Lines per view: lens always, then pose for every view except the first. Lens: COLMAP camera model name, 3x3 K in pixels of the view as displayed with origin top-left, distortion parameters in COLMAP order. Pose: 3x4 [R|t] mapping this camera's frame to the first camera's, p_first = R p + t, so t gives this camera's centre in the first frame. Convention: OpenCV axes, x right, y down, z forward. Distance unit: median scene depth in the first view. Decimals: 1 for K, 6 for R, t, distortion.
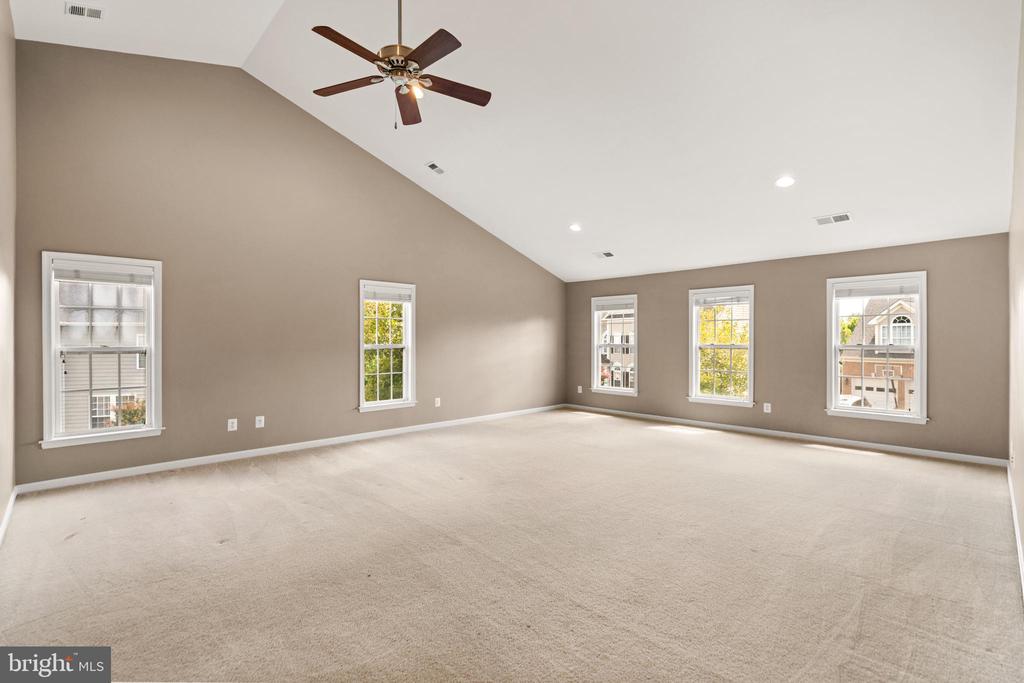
lens RADIAL K [[466.6, 0, 512.0], [0, 466.6, 341.5], [0, 0, 1]] dist [-0.078048, -0.000122]
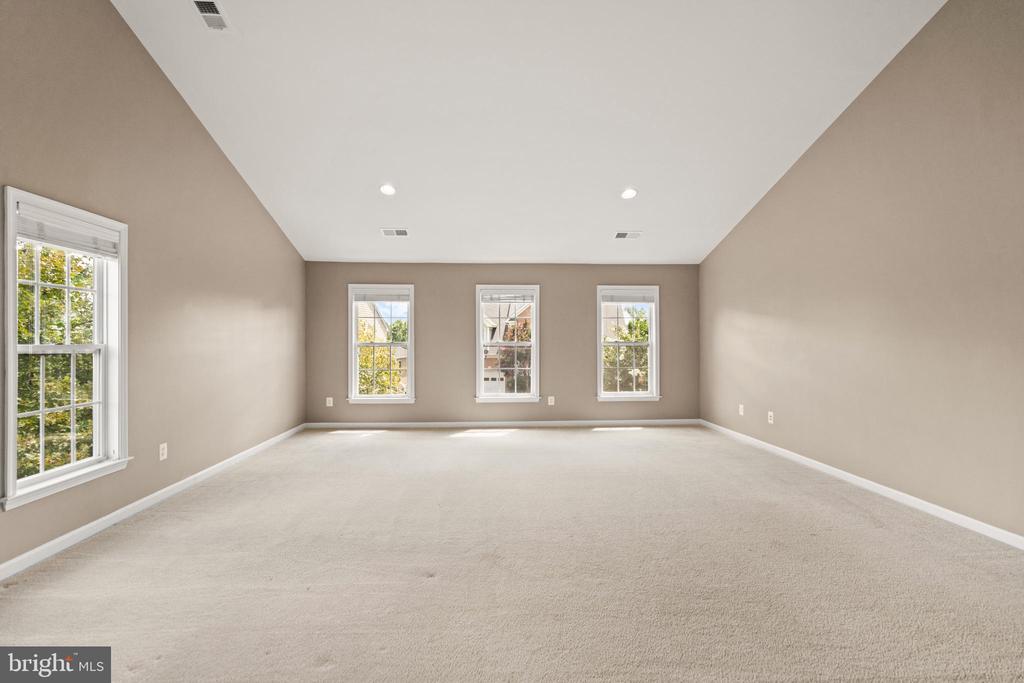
lens RADIAL K [[466.6, 0, 512.0], [0, 466.6, 341.5], [0, 0, 1]] dist [-0.001185, -0.000066]
pose [[0.626281, -0.002380, 0.779594, -0.328639], [0.000035, 0.999995, 0.003026, 0.001797], [-0.779597, -0.001868, 0.626279, 0.350307]]
